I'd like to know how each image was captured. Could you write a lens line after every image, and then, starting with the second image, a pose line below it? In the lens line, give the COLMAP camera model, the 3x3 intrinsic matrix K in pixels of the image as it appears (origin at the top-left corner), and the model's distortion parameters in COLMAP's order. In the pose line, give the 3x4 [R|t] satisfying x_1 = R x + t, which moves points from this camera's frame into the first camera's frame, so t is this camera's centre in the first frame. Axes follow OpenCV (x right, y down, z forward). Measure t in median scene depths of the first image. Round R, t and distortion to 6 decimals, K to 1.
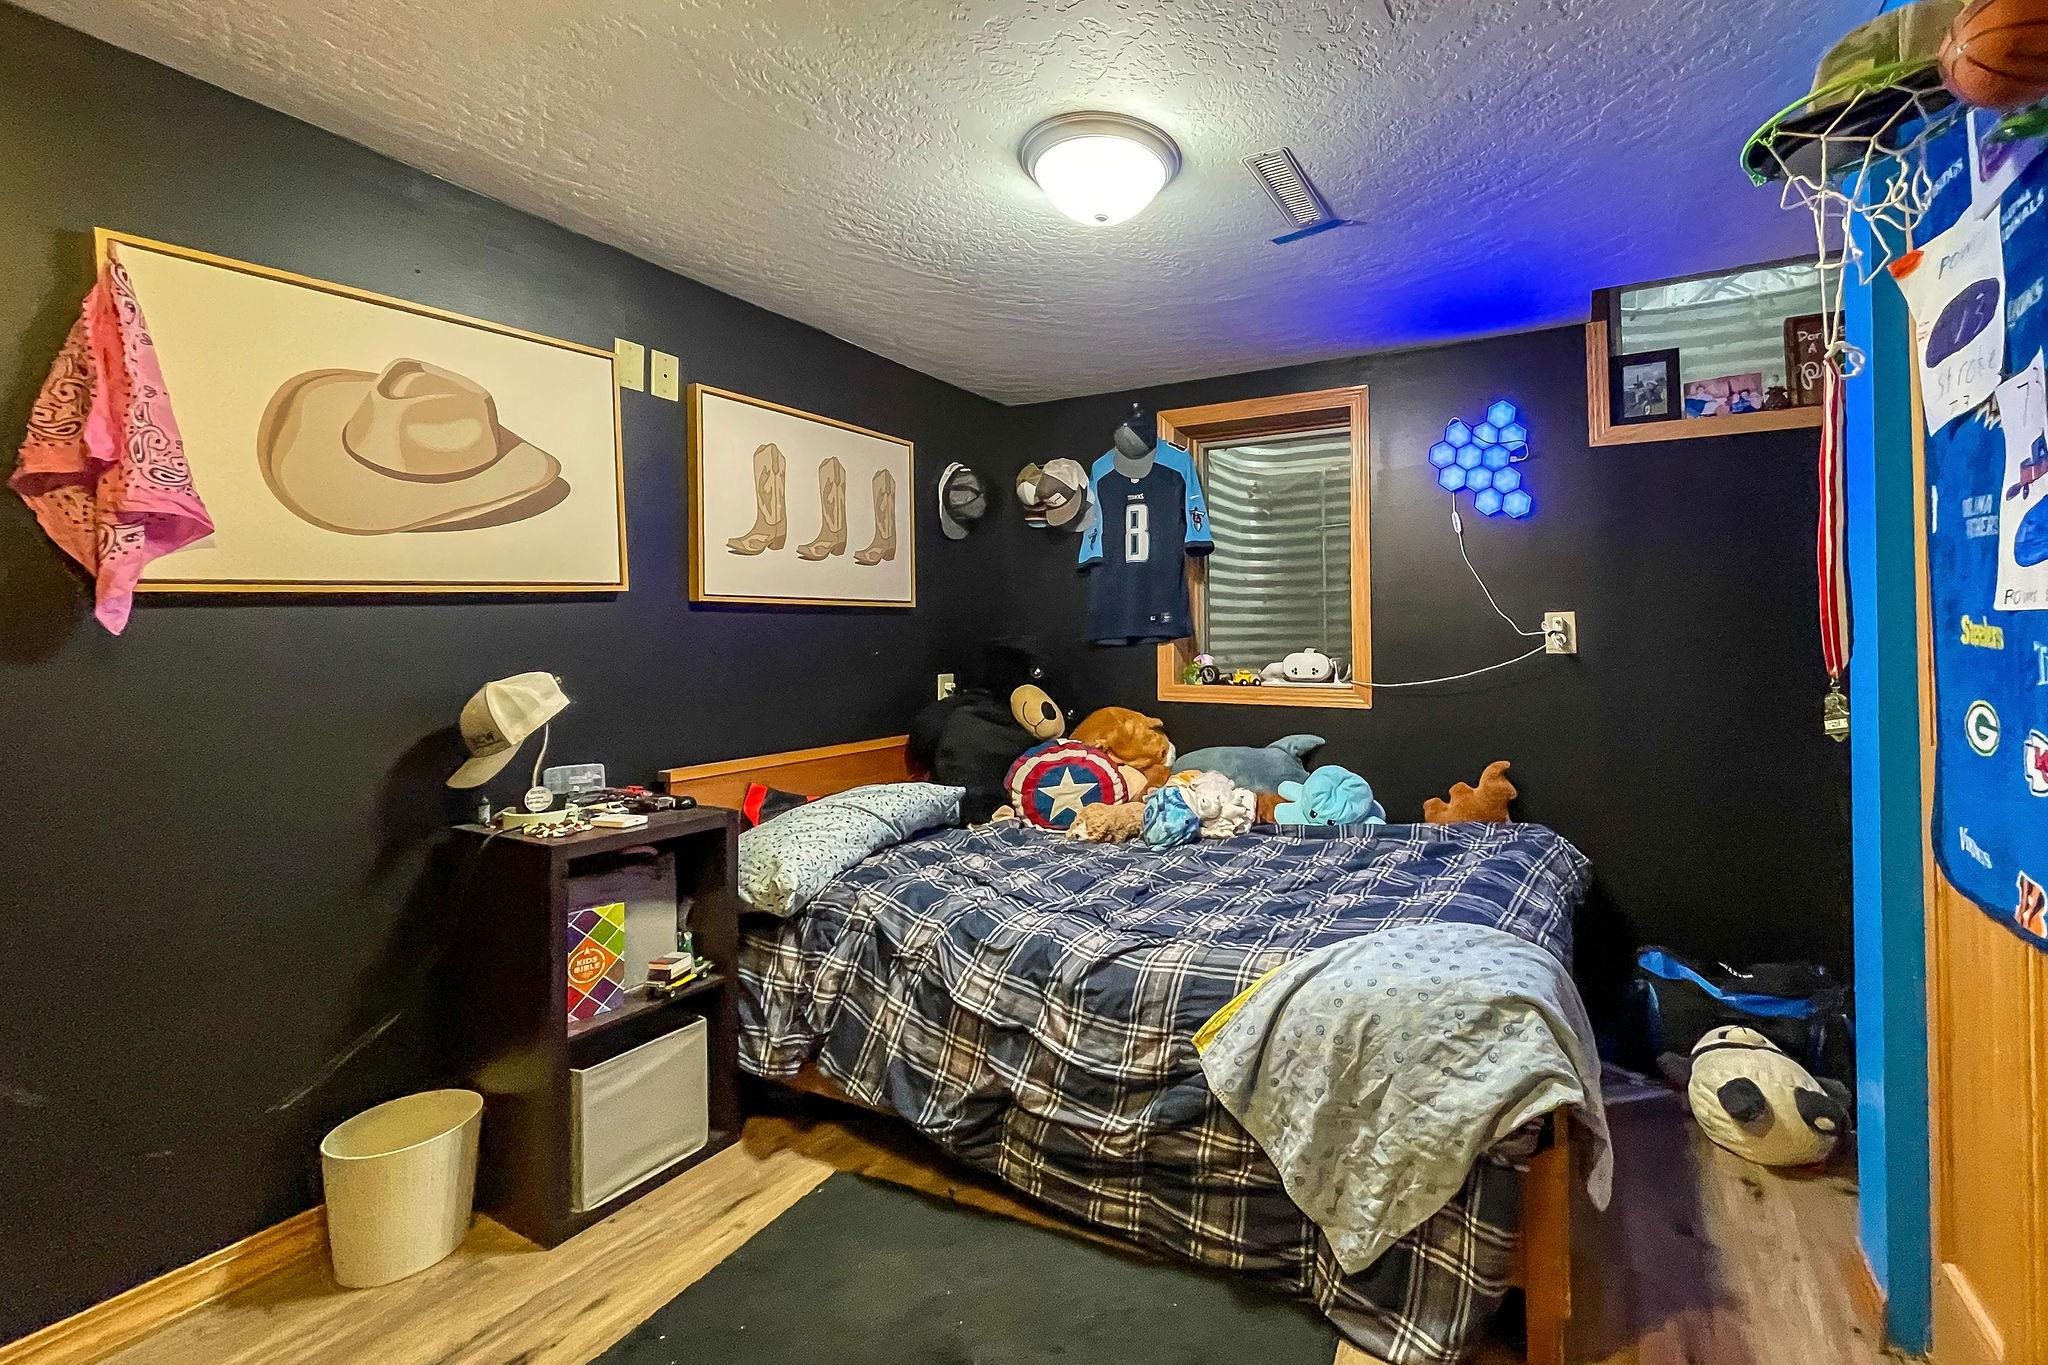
lens RADIAL K [[848.3, 0, 1022.3], [0, 848.3, 629.4], [0, 0, 1]] dist [-0.016493, -0.000213]
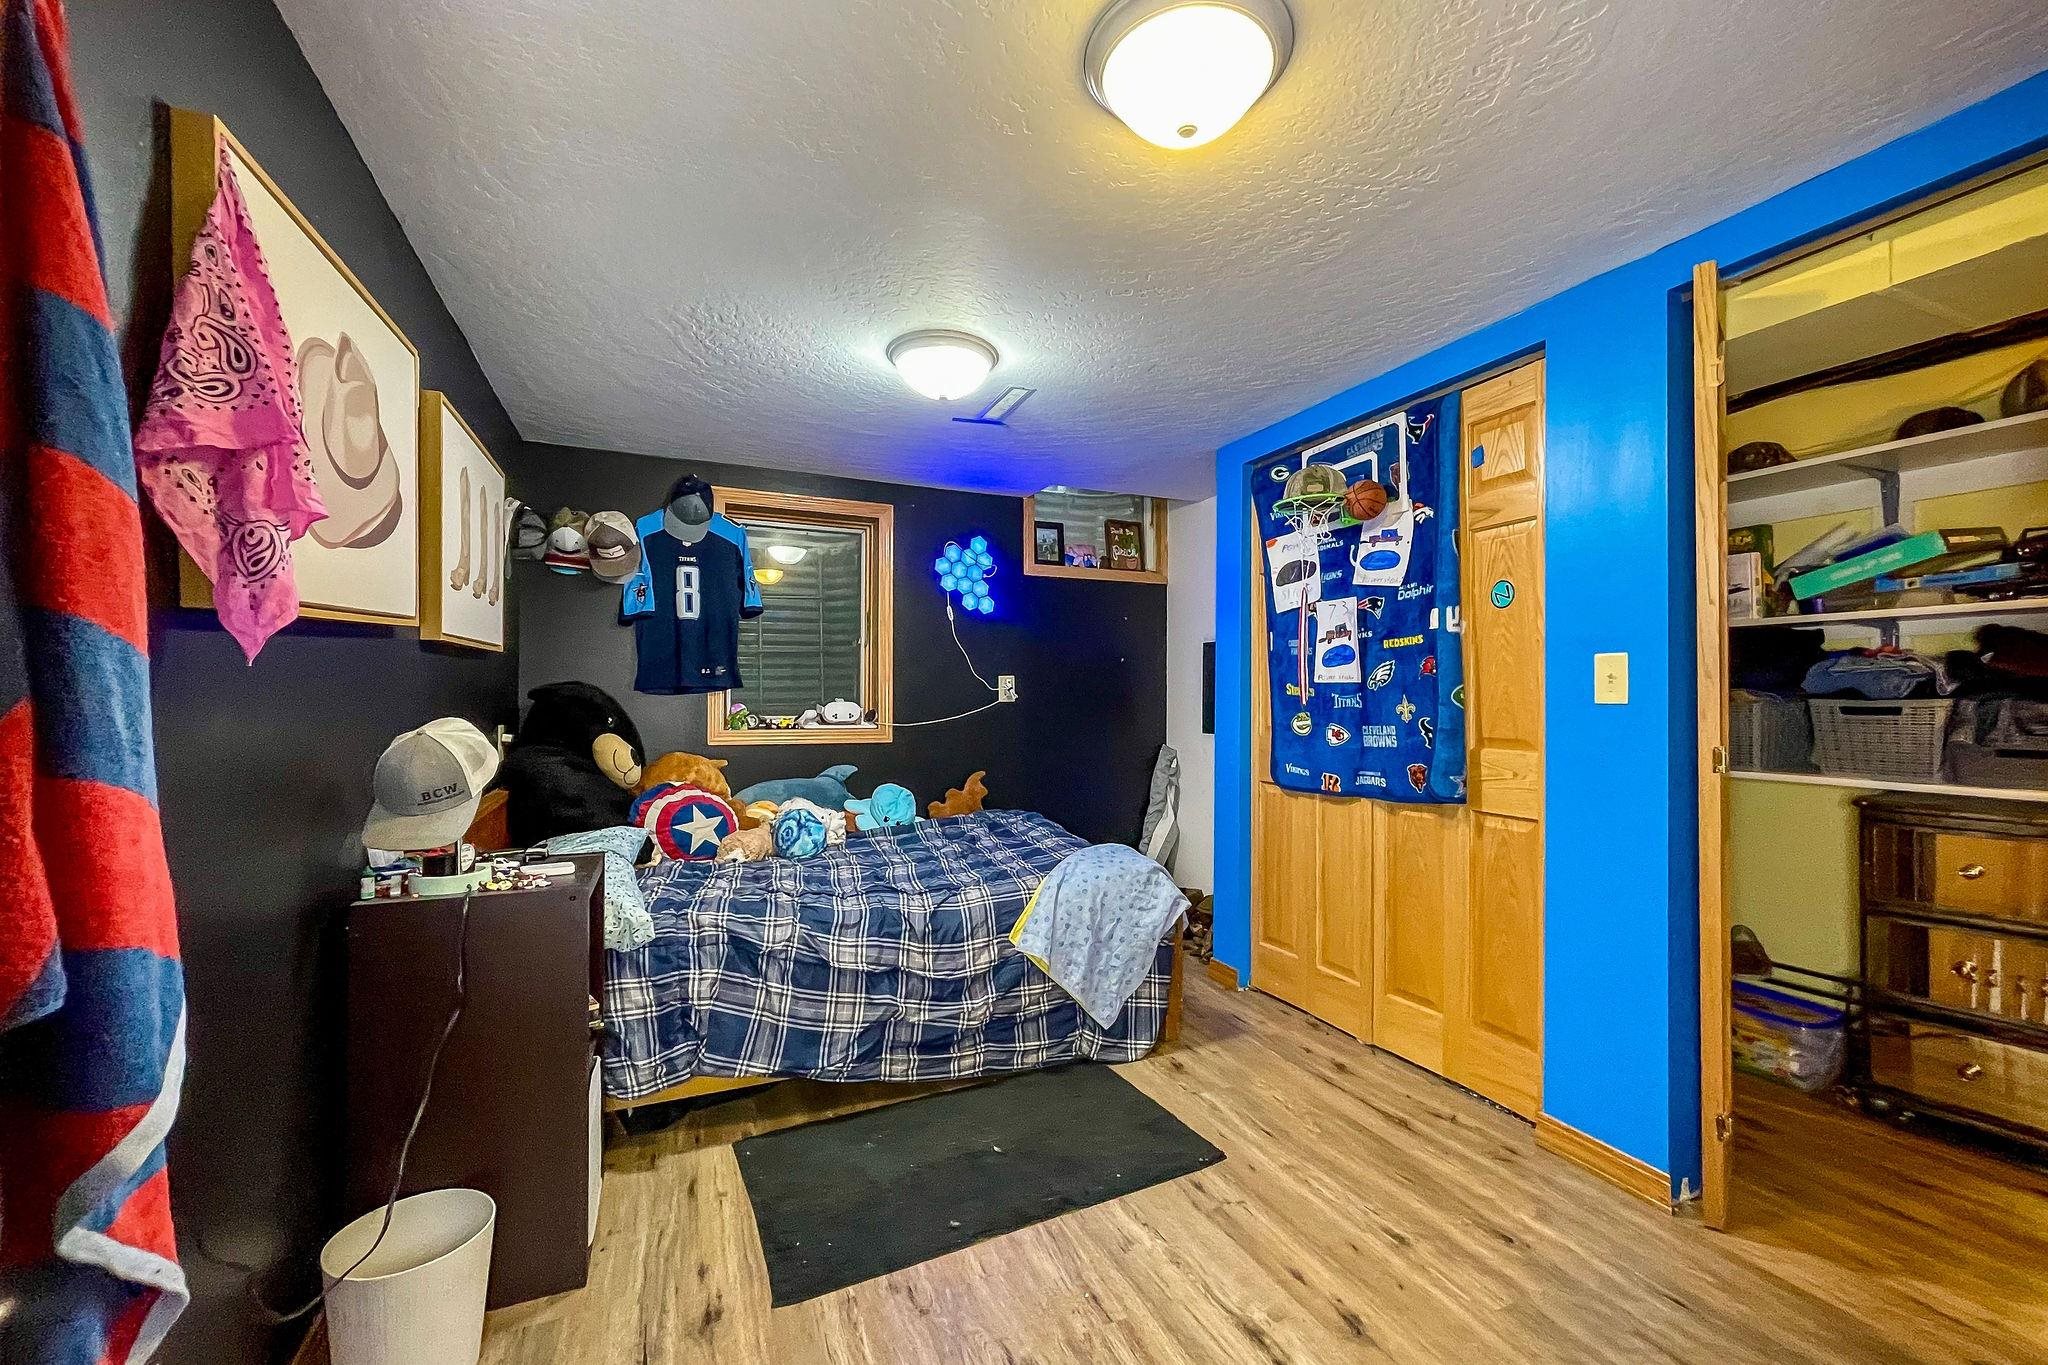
lens RADIAL K [[824.5, 0, 1024.0], [0, 824.5, 682.5], [0, 0, 1]] dist [0.000759, -0.000079]
pose [[0.641288, 0.020132, 0.767036, -0.566656], [-0.020265, 0.999751, -0.009297, 0.005164], [-0.767033, -0.009582, 0.641536, -0.019791]]
